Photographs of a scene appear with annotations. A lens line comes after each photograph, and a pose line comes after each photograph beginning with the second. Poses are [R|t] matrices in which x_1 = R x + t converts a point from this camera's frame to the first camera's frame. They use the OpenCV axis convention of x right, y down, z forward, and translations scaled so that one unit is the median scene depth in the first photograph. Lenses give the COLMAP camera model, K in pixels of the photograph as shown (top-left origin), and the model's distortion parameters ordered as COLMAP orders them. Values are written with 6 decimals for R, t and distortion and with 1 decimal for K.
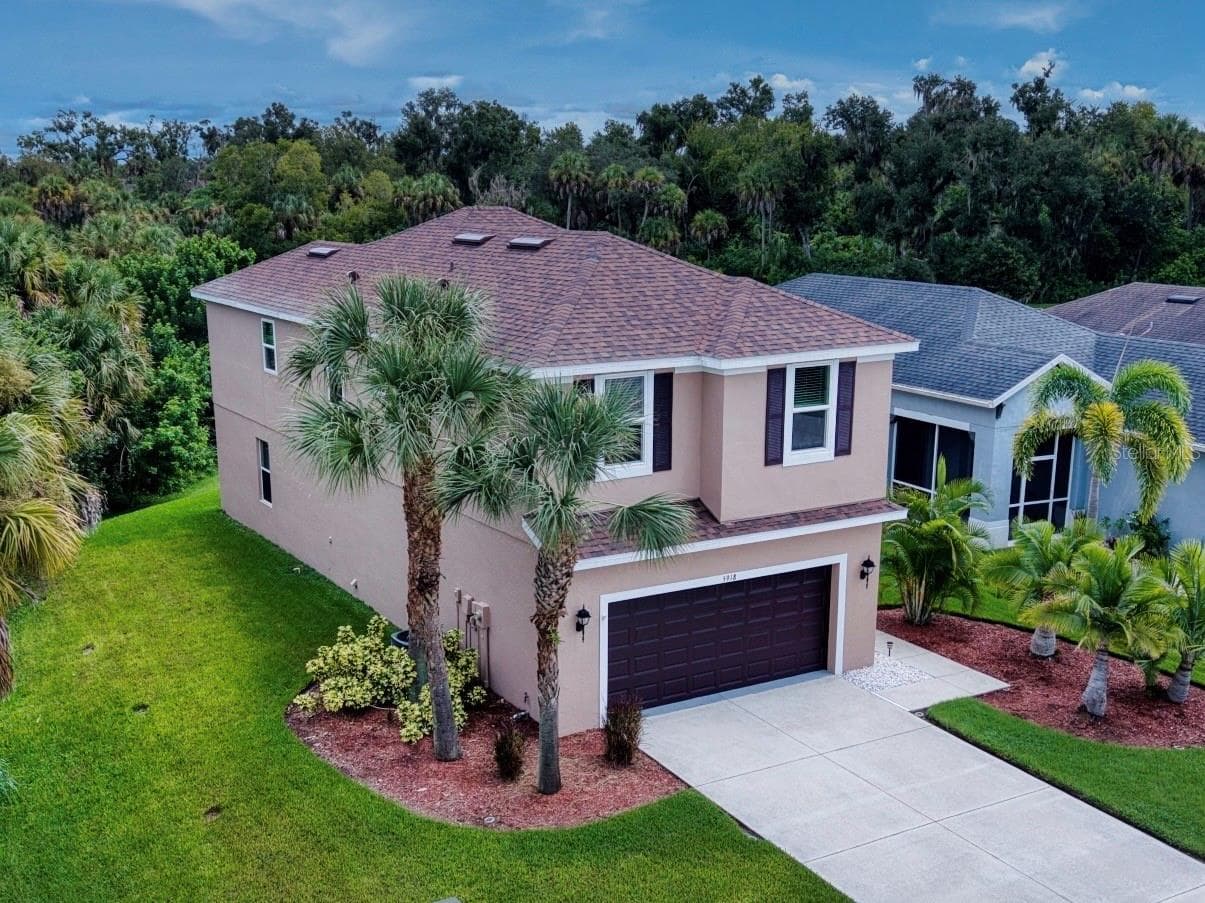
lens RADIAL K [[1354.3, 0, 560.9], [0, 1354.3, 529.2], [0, 0, 1]] dist [0.042881, -0.049676]
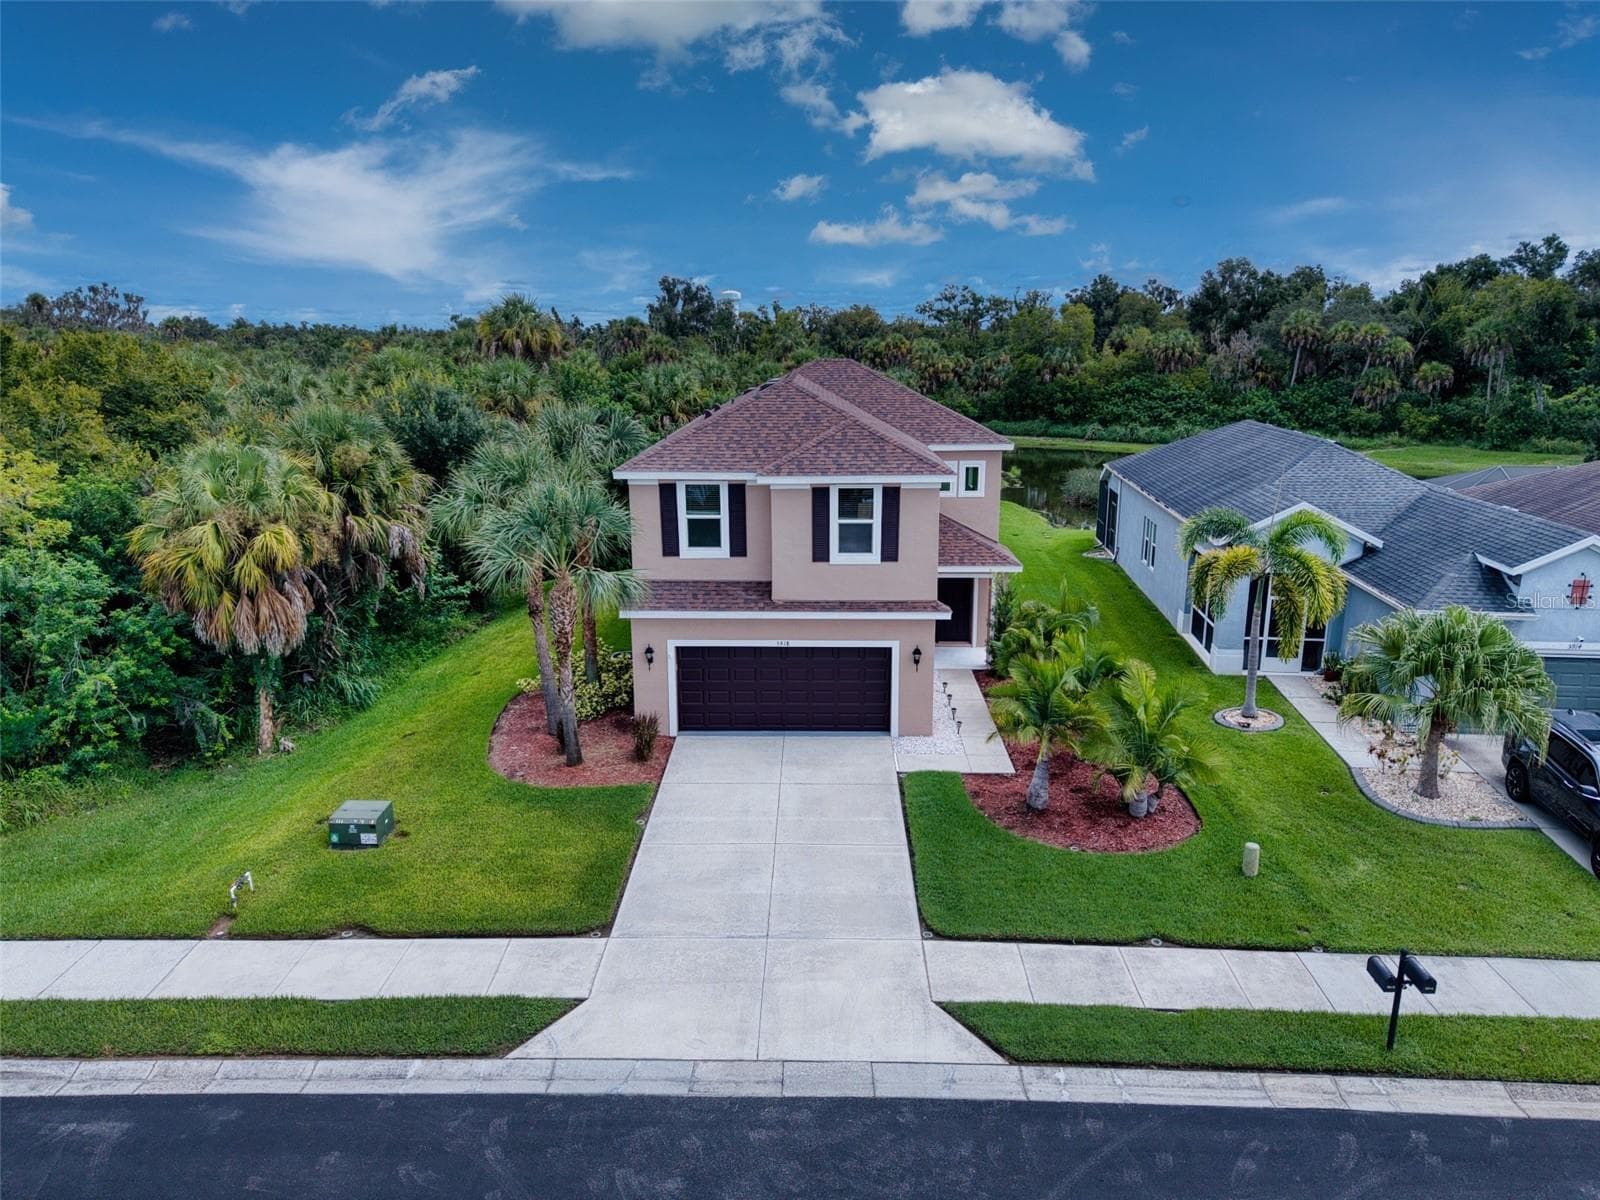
lens RADIAL K [[1063.7, 0, 800.0], [0, 1063.7, 600.0], [0, 0, 1]] dist [0.030522, -0.036449]
pose [[0.856056, 0.122456, -0.502167, 0.439507], [-0.126226, 0.991644, 0.026637, -0.023990], [0.501233, 0.040584, 0.864360, 0.078060]]
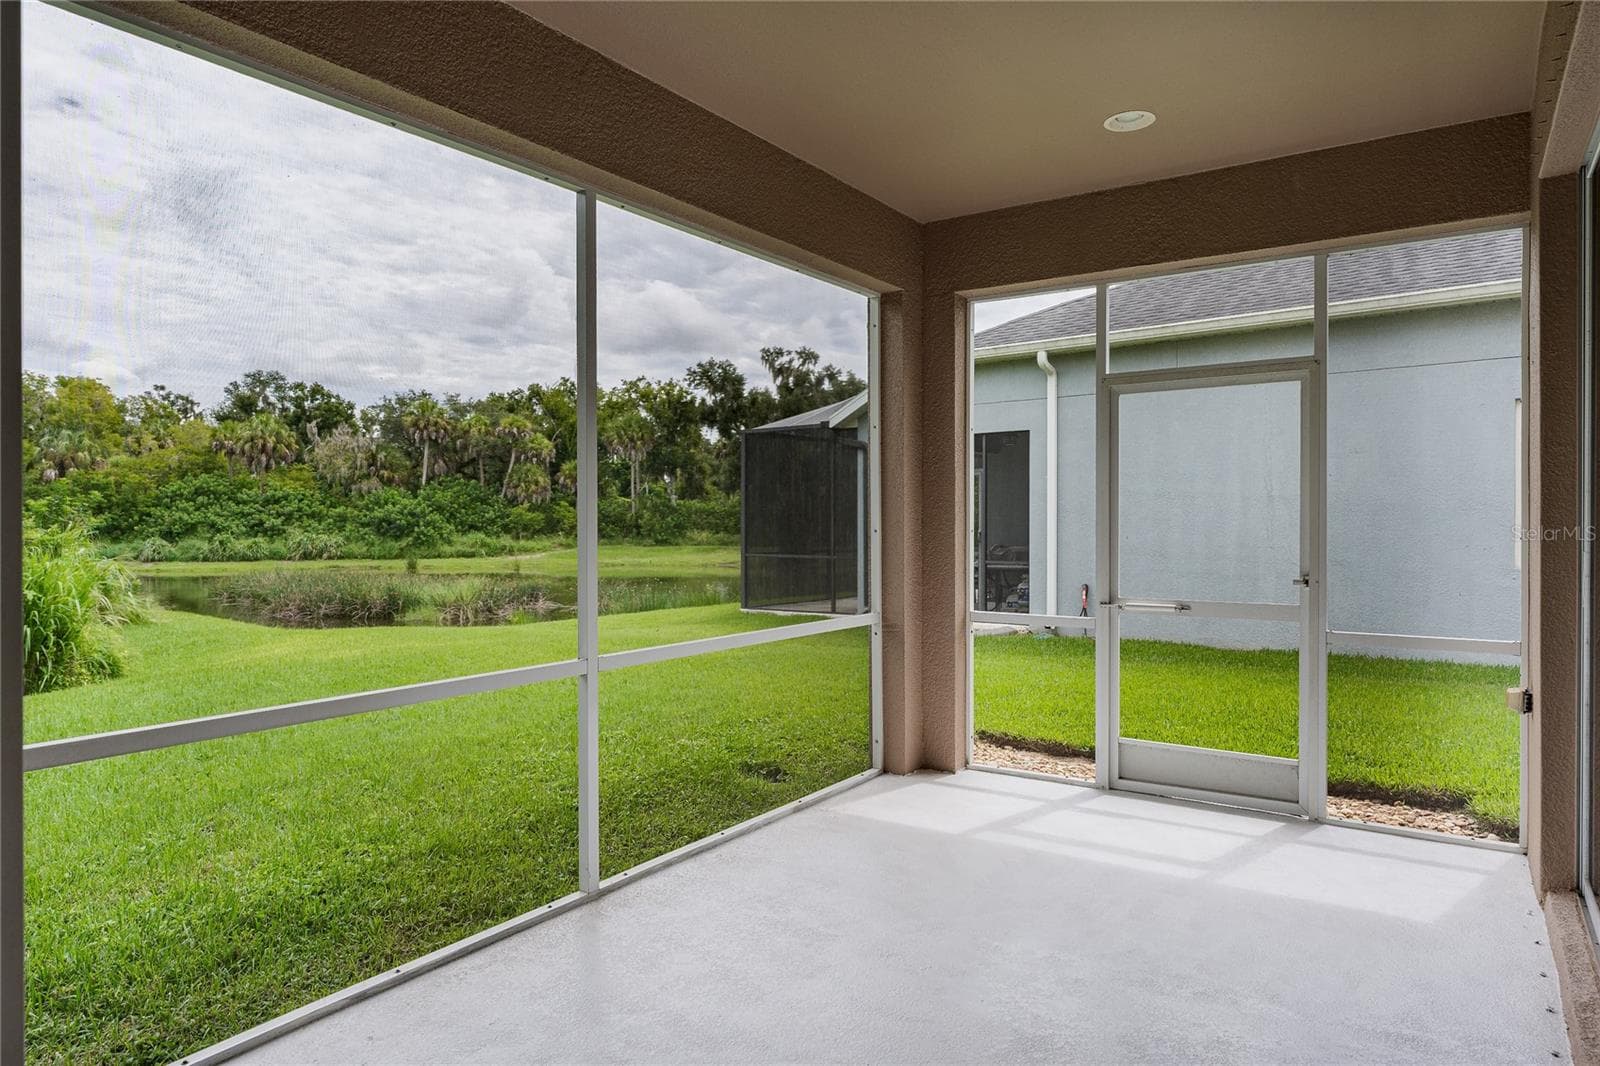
lens RADIAL K [[956.1, 0, 816.5], [0, 956.1, 531.7], [0, 0, 1]] dist [-0.005279, -0.000475]
pose [[0.902927, -0.001295, 0.429791, -0.122356], [0.102121, 0.972004, -0.211612, -0.050549], [-0.417485, 0.234961, 0.877781, 1.083561]]
